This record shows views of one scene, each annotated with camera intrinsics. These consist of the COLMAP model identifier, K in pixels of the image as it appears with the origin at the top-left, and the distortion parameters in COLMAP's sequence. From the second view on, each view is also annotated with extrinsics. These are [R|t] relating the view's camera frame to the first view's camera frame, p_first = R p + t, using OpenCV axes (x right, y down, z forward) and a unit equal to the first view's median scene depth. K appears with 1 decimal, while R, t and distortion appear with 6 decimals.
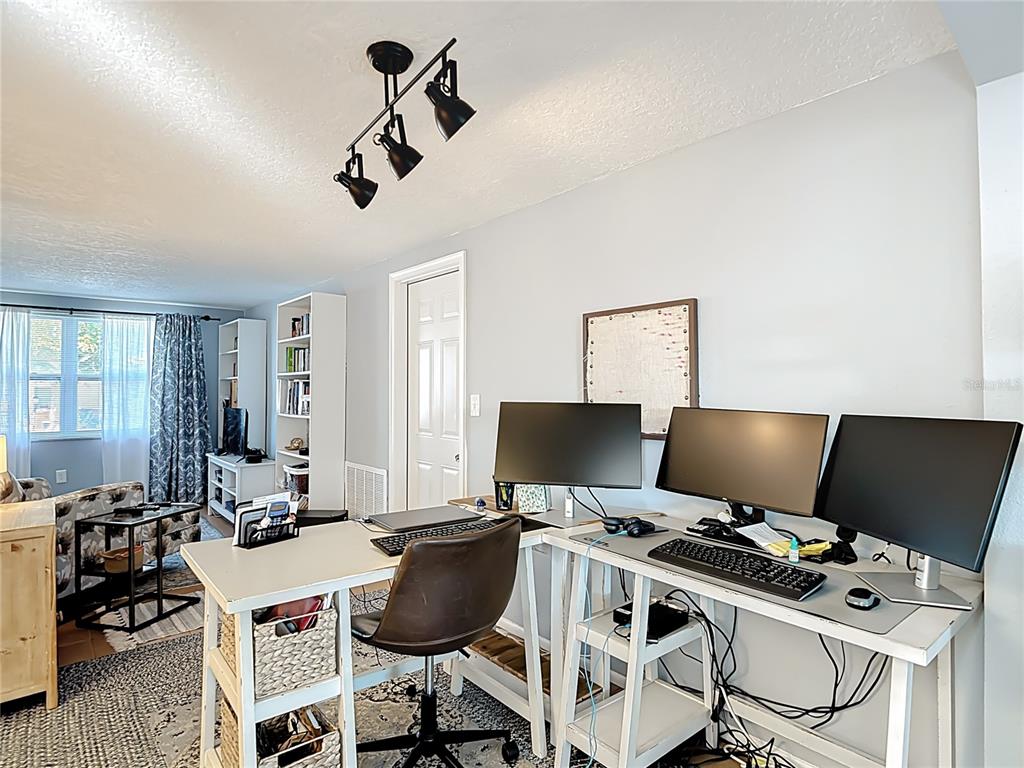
lens RADIAL K [[555.8, 0, 512.0], [0, 555.8, 384.0], [0, 0, 1]] dist [0.004316, 0.000660]
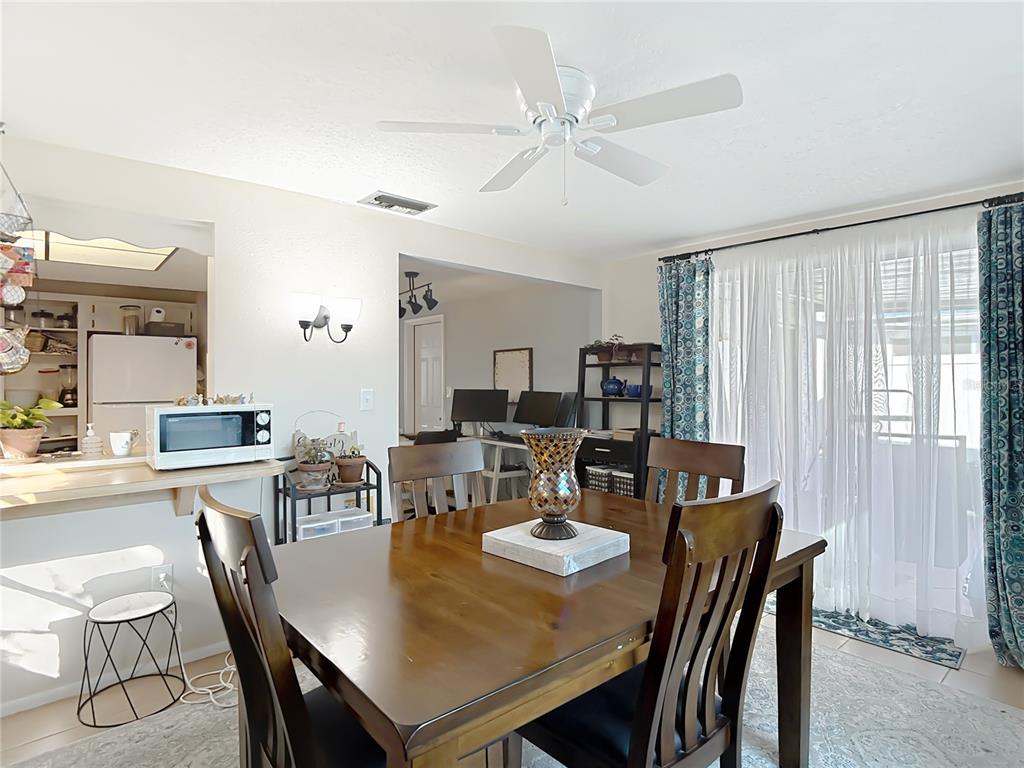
lens RADIAL K [[546.0, 0, 512.0], [0, 546.0, 384.0], [0, 0, 1]] dist [0.005676, -0.024079]
pose [[0.999996, -0.001208, 0.002641, 0.155007], [0.001180, 0.999945, 0.010443, -0.010584], [-0.002653, -0.010440, 0.999942, -0.959273]]
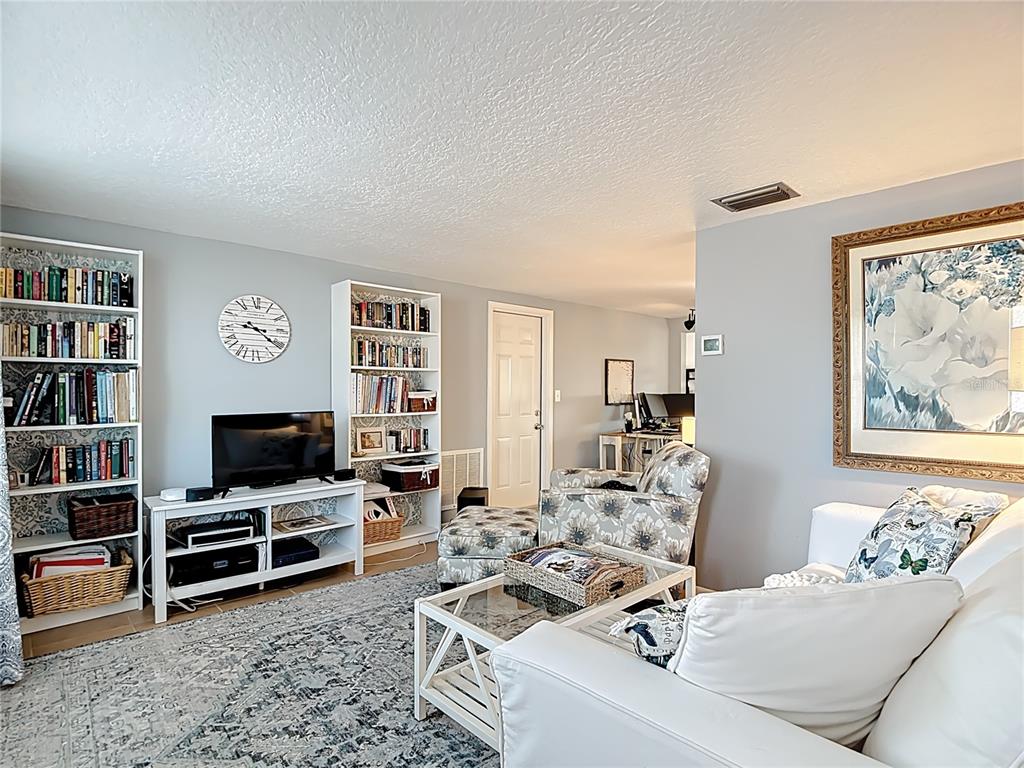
lens RADIAL K [[546.0, 0, 512.0], [0, 546.0, 384.0], [0, 0, 1]] dist [0.005676, -0.024079]
pose [[-0.056316, 0.010590, 0.998357, -1.882503], [-0.011063, 0.999876, -0.011231, 0.020084], [-0.998352, -0.011677, -0.056192, 1.245942]]
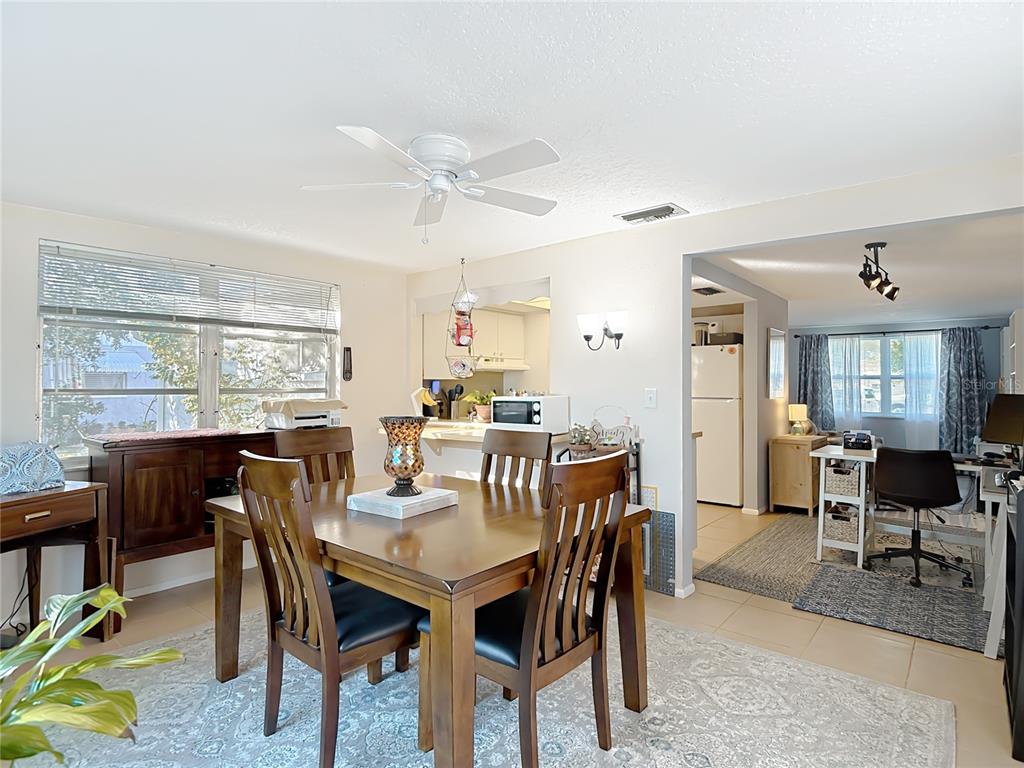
lens RADIAL K [[555.8, 0, 512.0], [0, 555.8, 384.0], [0, 0, 1]] dist [0.004316, 0.000660]
pose [[0.183240, 0.000852, -0.983068, 0.886232], [0.005845, 0.999981, 0.001956, -0.004302], [0.983051, -0.006105, 0.183231, -0.478420]]
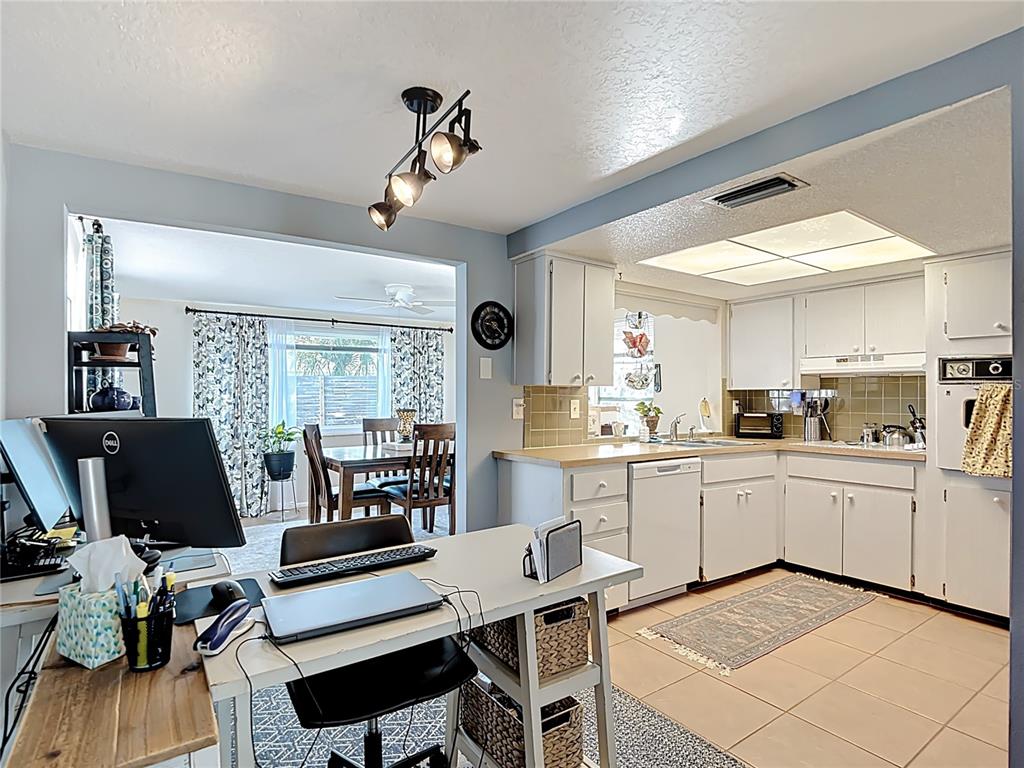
lens RADIAL K [[544.7, 0, 507.6], [0, 544.7, 389.6], [0, 0, 1]] dist [-0.025011, 0.000902]
pose [[-0.995439, -0.000786, 0.095398, -0.251937], [-0.002202, 0.999889, -0.014739, 0.005667], [-0.095375, -0.014882, -0.995330, 1.009577]]
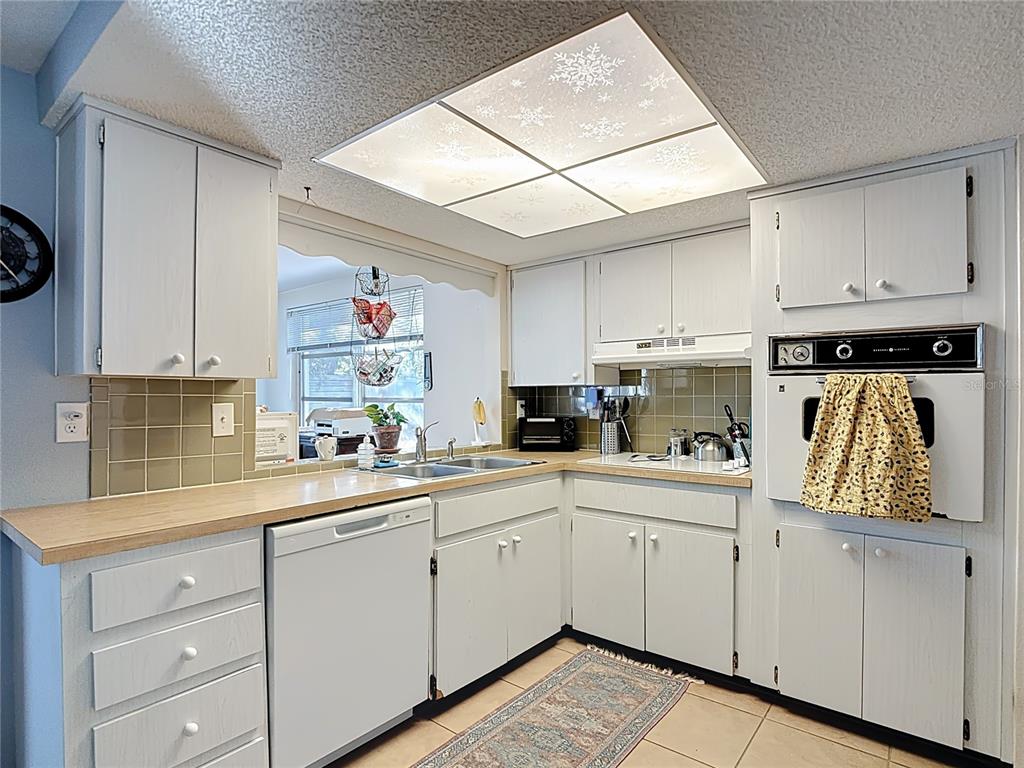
lens RADIAL K [[538.7, 0, 510.6], [0, 538.7, 391.9], [0, 0, 1]] dist [0.031650, -0.066701]
pose [[-0.981095, 0.004065, -0.193482, -0.488565], [0.005950, 0.999940, -0.009158, 0.004336], [0.193433, -0.010136, -0.981061, 0.574800]]
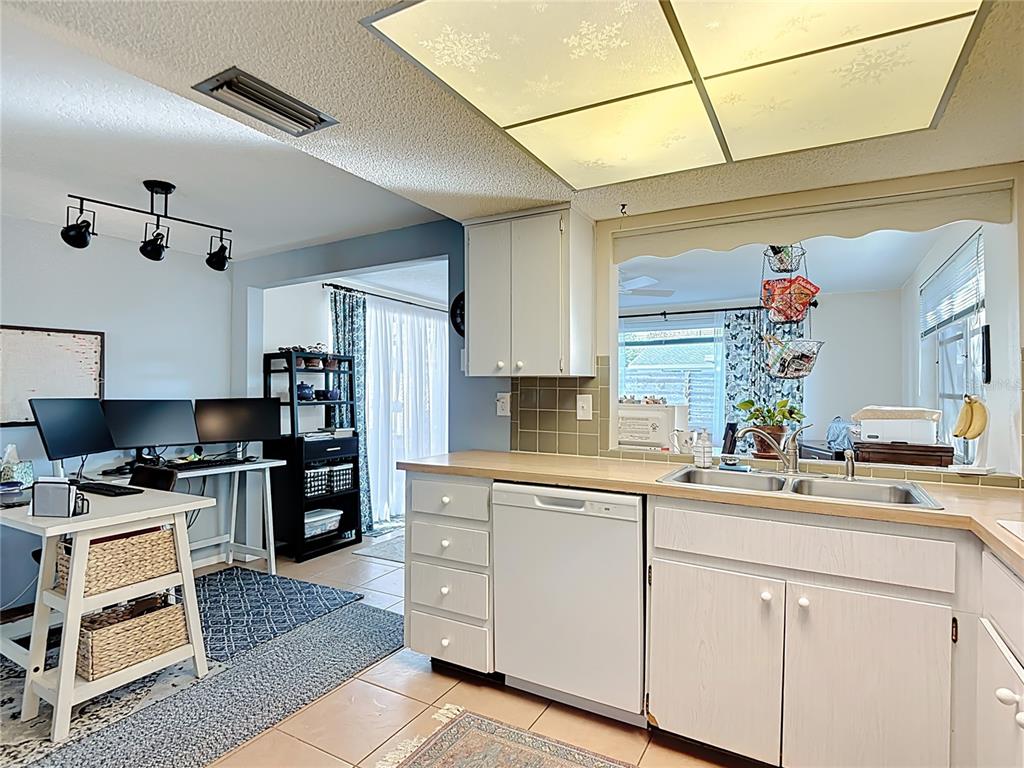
lens RADIAL K [[546.0, 0, 512.0], [0, 546.0, 384.0], [0, 0, 1]] dist [0.005676, -0.024079]
pose [[-0.343932, 0.010707, 0.938933, -1.018690], [-0.007718, 0.999869, -0.014230, 0.006151], [-0.938963, -0.012141, -0.343805, 0.280236]]
